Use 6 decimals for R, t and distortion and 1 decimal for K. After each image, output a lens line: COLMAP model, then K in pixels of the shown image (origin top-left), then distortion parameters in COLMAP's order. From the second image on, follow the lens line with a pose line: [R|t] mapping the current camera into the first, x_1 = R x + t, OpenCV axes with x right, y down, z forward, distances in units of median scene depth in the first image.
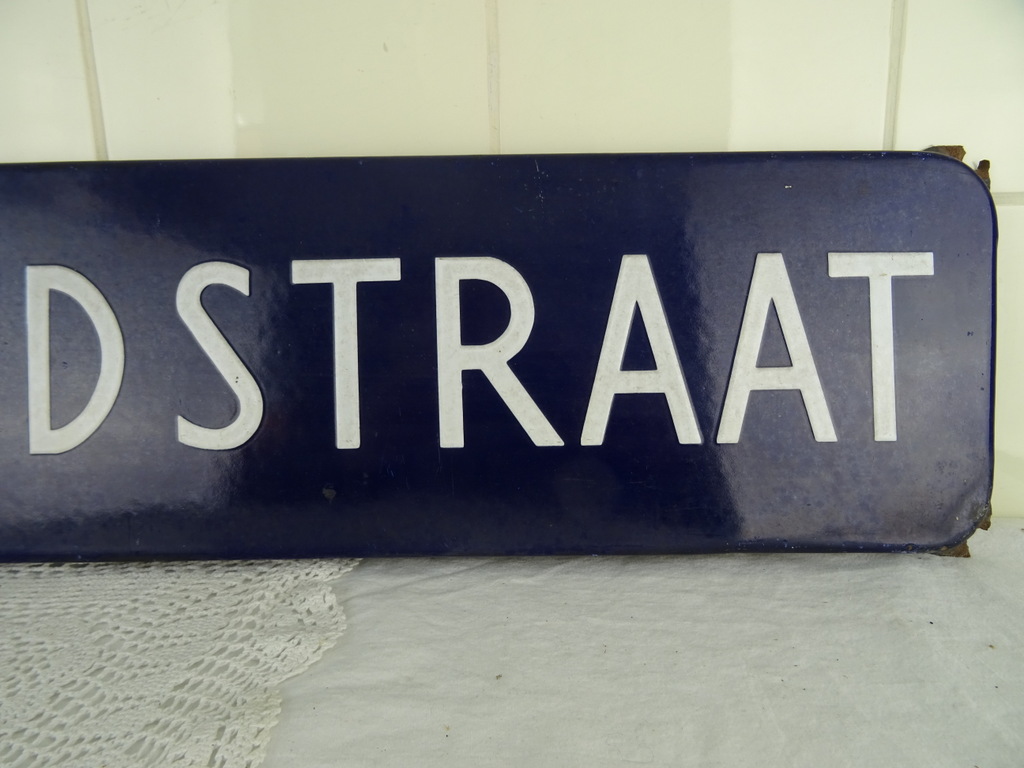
lens RADIAL K [[728.9, 0, 513.0], [0, 728.9, 386.4], [0, 0, 1]] dist [-0.001466, -0.014805]
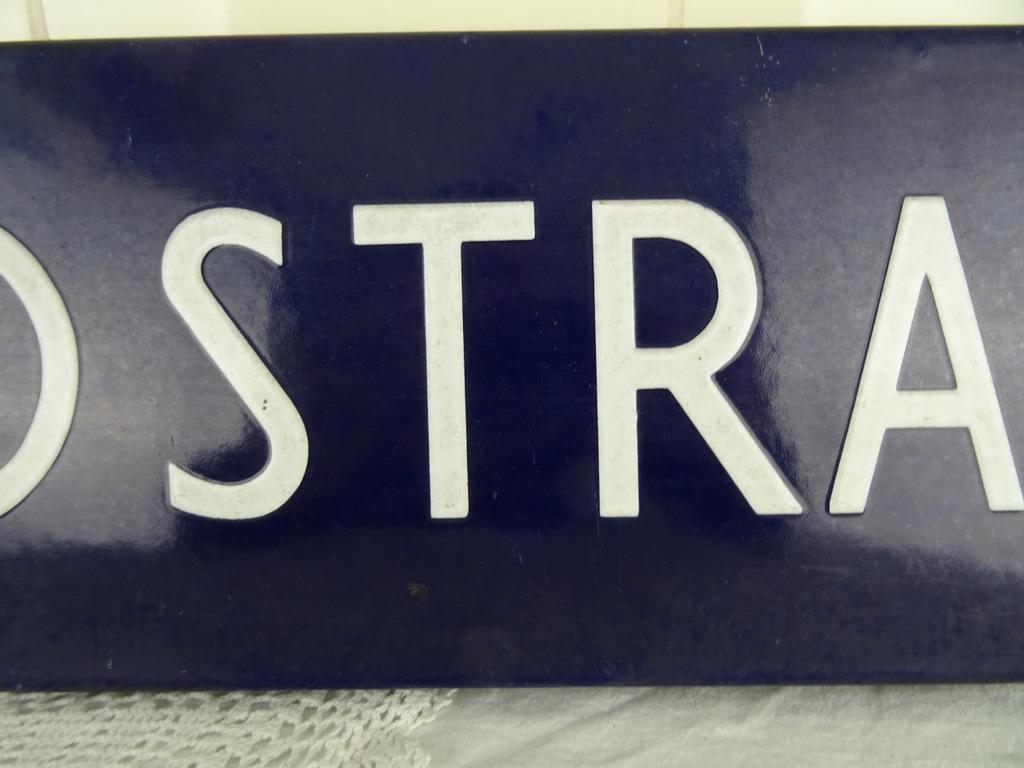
lens RADIAL K [[728.9, 0, 515.4], [0, 728.9, 406.2], [0, 0, 1]] dist [-0.001466, -0.014805]
pose [[0.999975, 0.001794, -0.006809, -0.166011], [-0.001422, 0.998526, 0.054251, -0.040971], [0.006897, -0.054240, 0.998504, 0.395363]]
